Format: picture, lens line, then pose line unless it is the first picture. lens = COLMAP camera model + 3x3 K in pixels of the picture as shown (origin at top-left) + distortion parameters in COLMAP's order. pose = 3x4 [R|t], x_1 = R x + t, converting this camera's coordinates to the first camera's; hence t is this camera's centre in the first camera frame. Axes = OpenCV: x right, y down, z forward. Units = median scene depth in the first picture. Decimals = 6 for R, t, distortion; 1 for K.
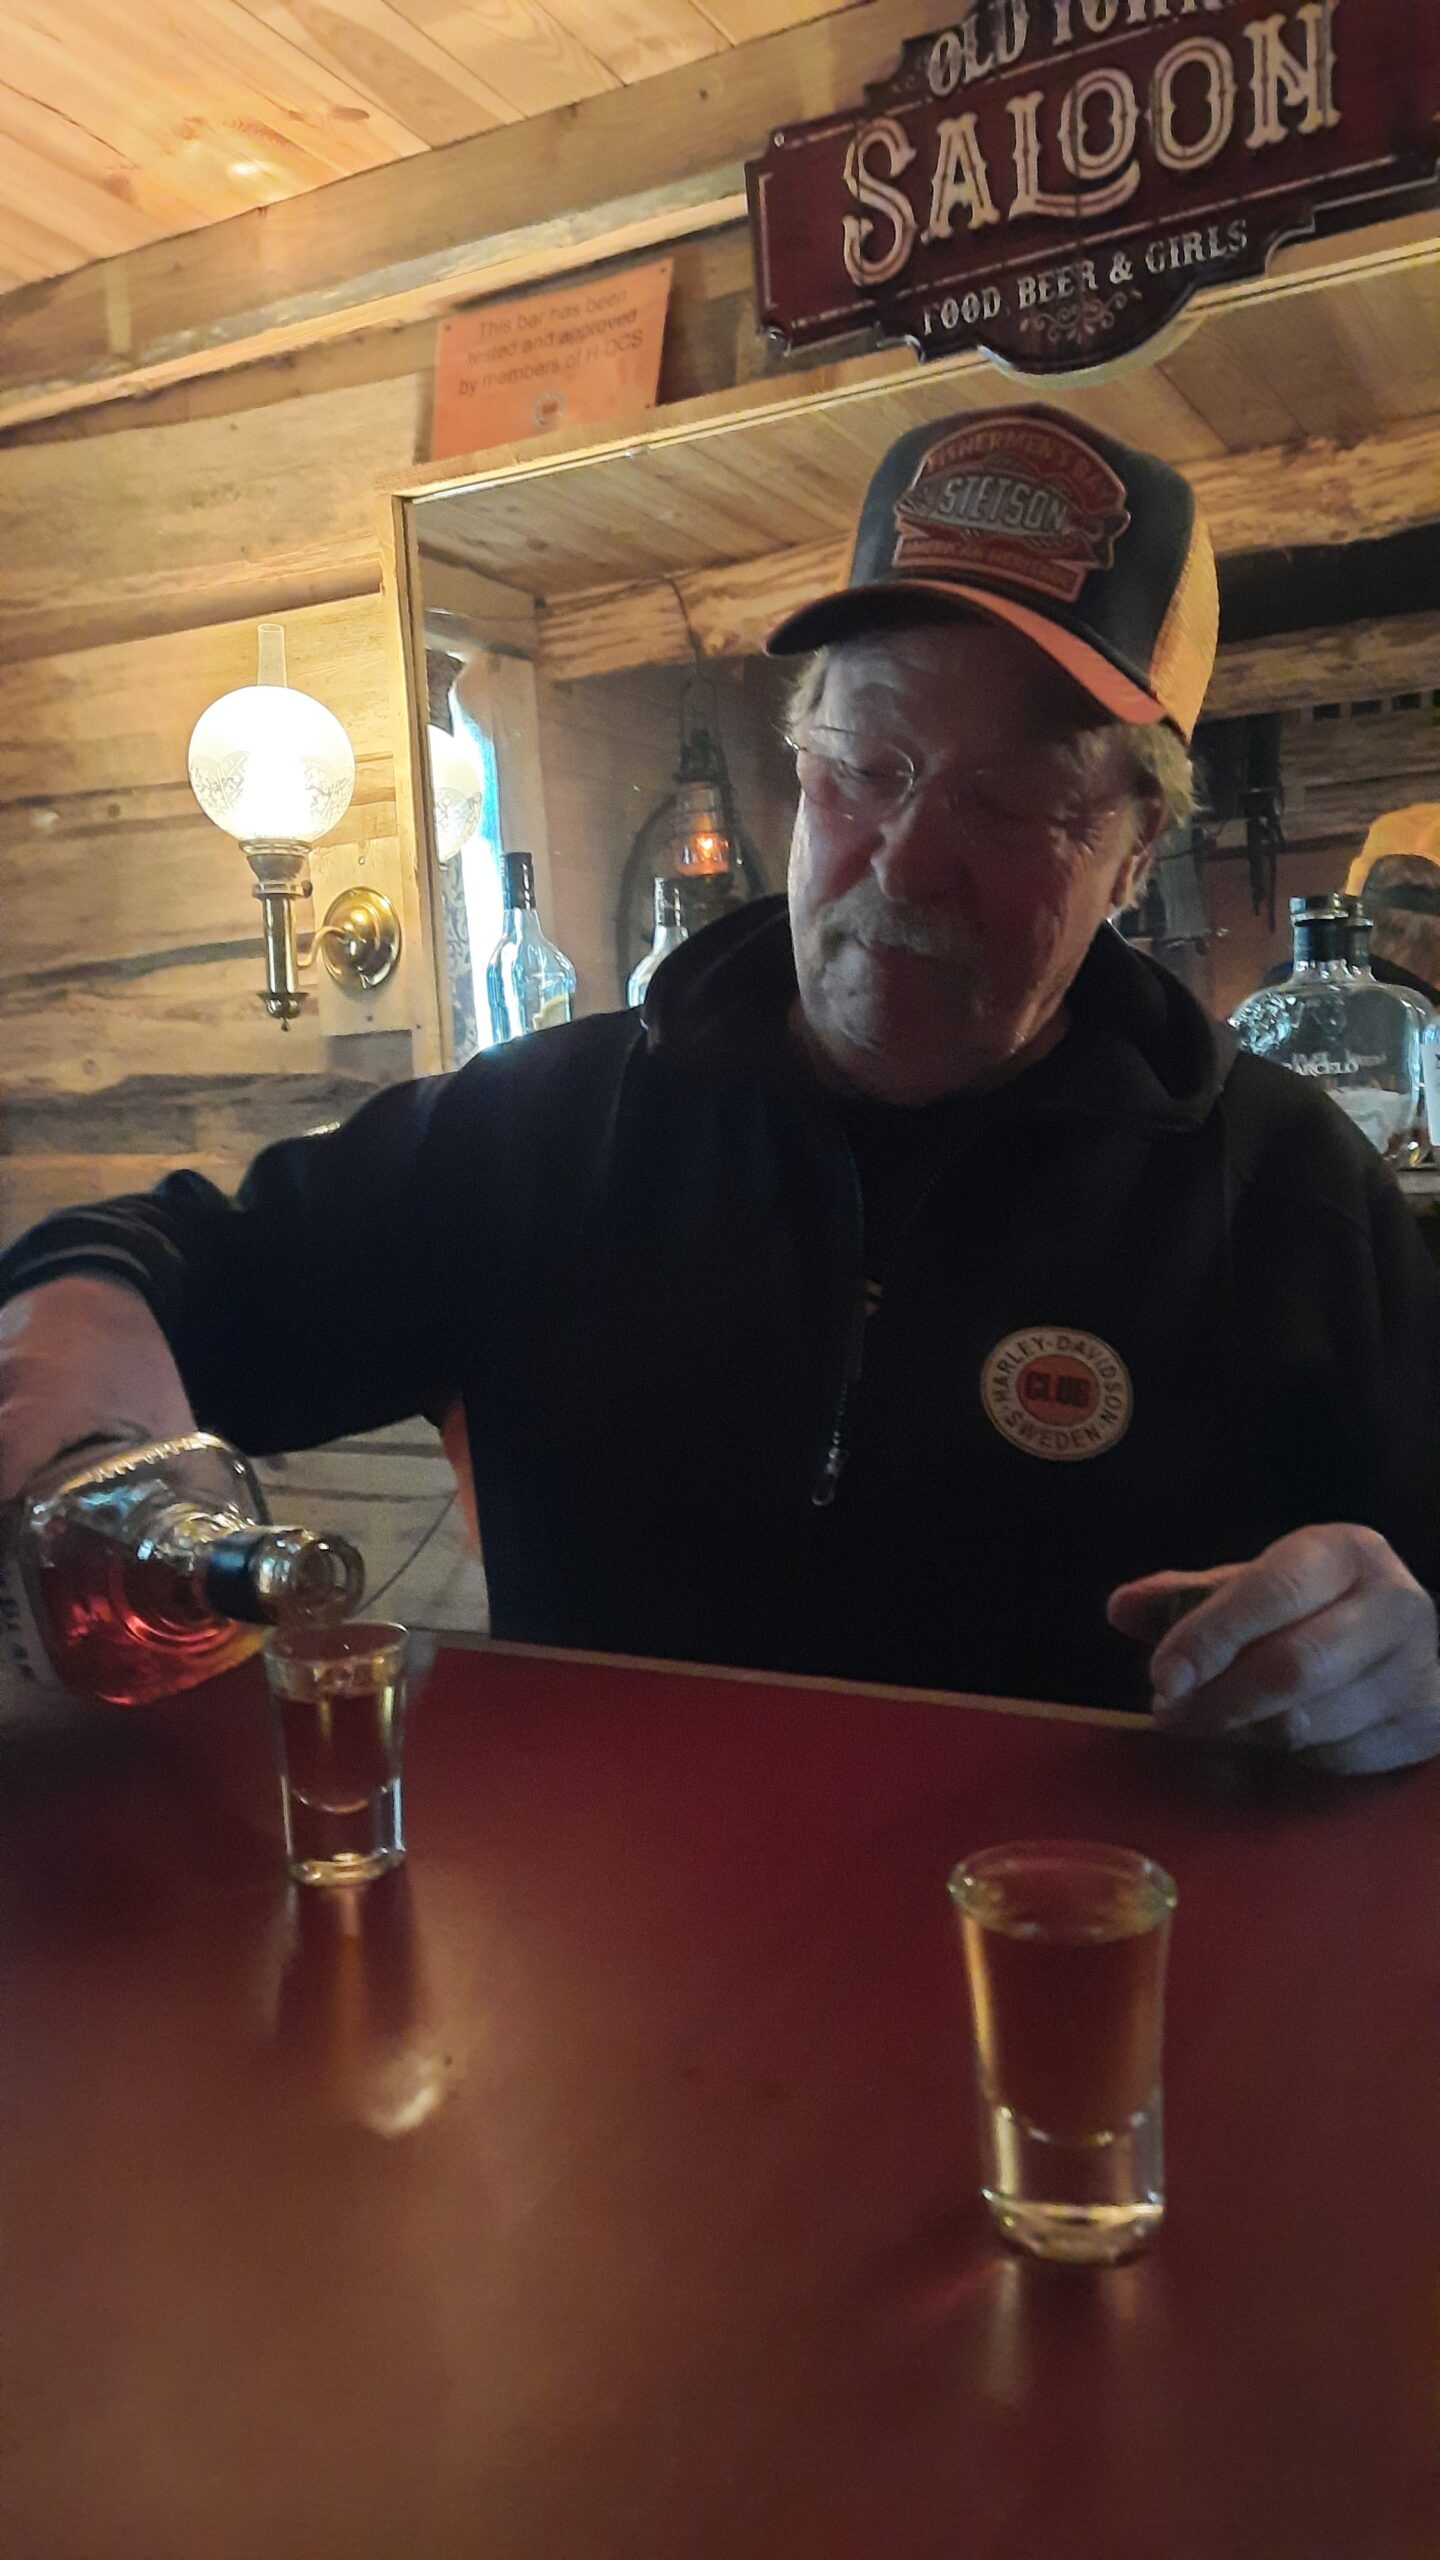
lens RADIAL K [[1745.9, 0, 714.7], [0, 1745.9, 1280.8], [0, 0, 1]] dist [-0.000108, 0.000574]
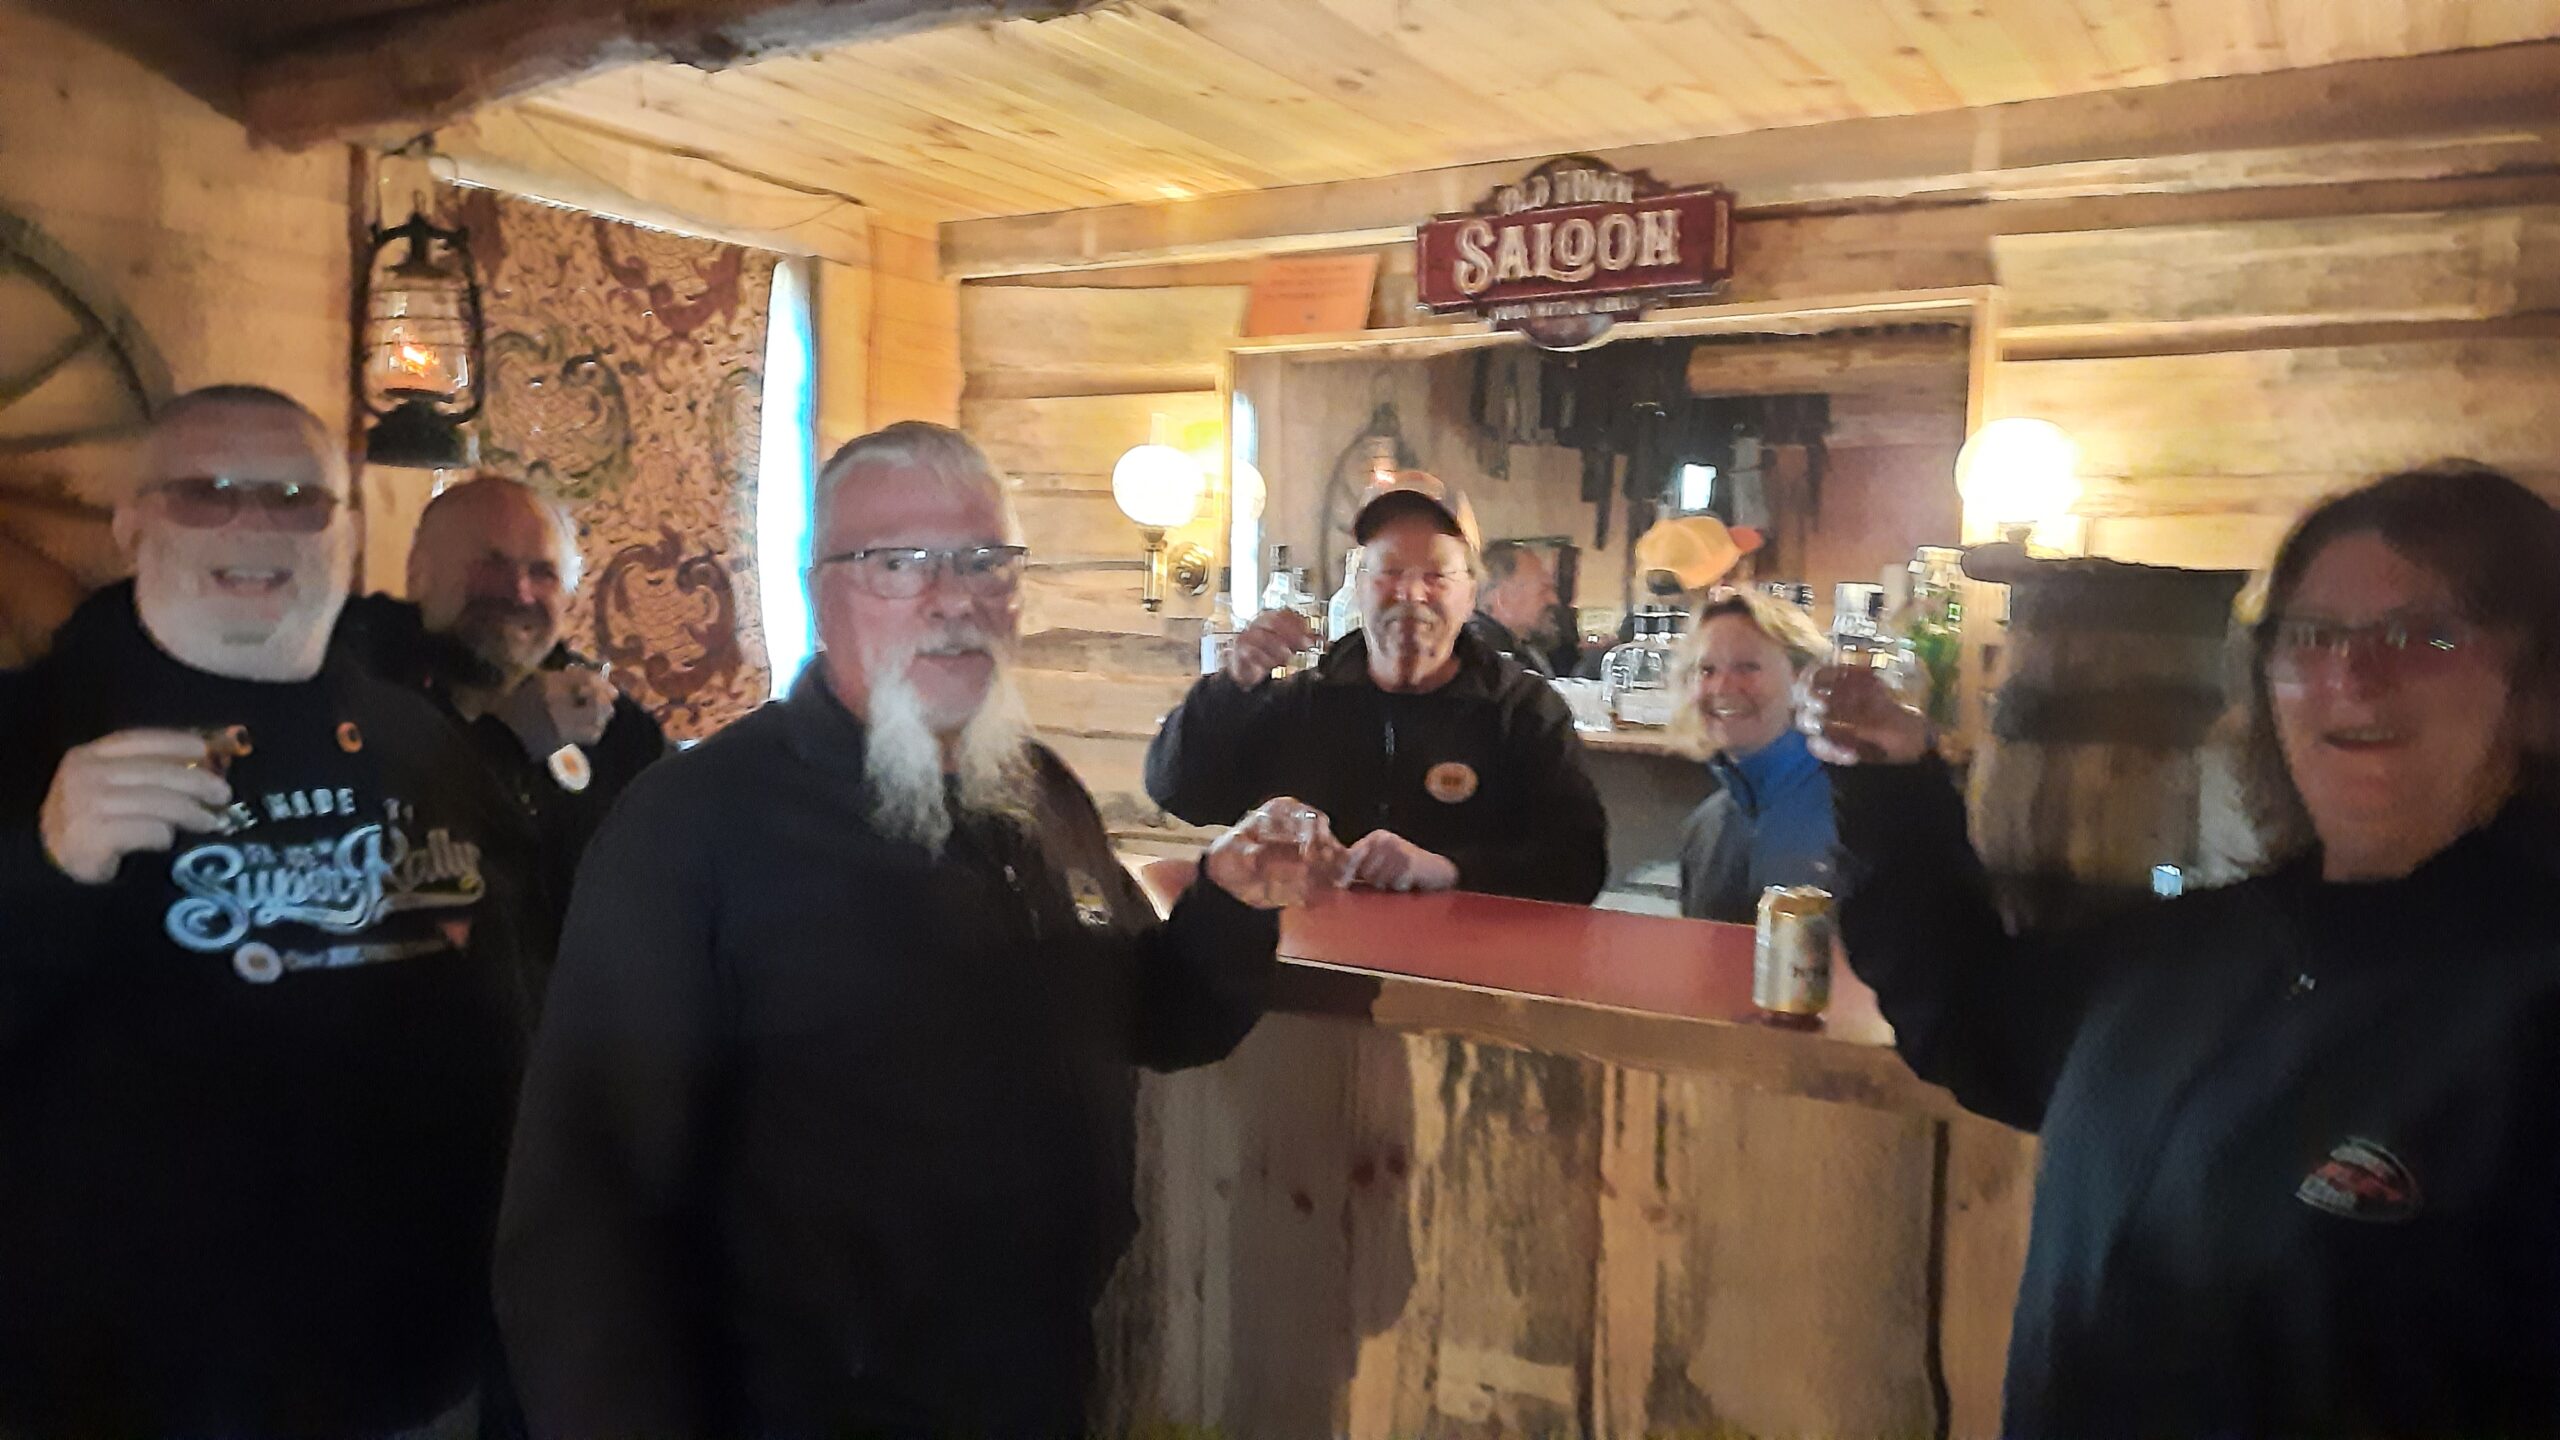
lens RADIAL K [[1745.9, 0, 1277.9], [0, 1745.9, 711.3], [0, 0, 1]] dist [-0.000108, 0.000574]
pose [[0.995880, 0.075414, -0.050348, 0.002423], [-0.077514, 0.996142, -0.041148, 0.039300], [0.047050, 0.044881, 0.997884, -1.103700]]
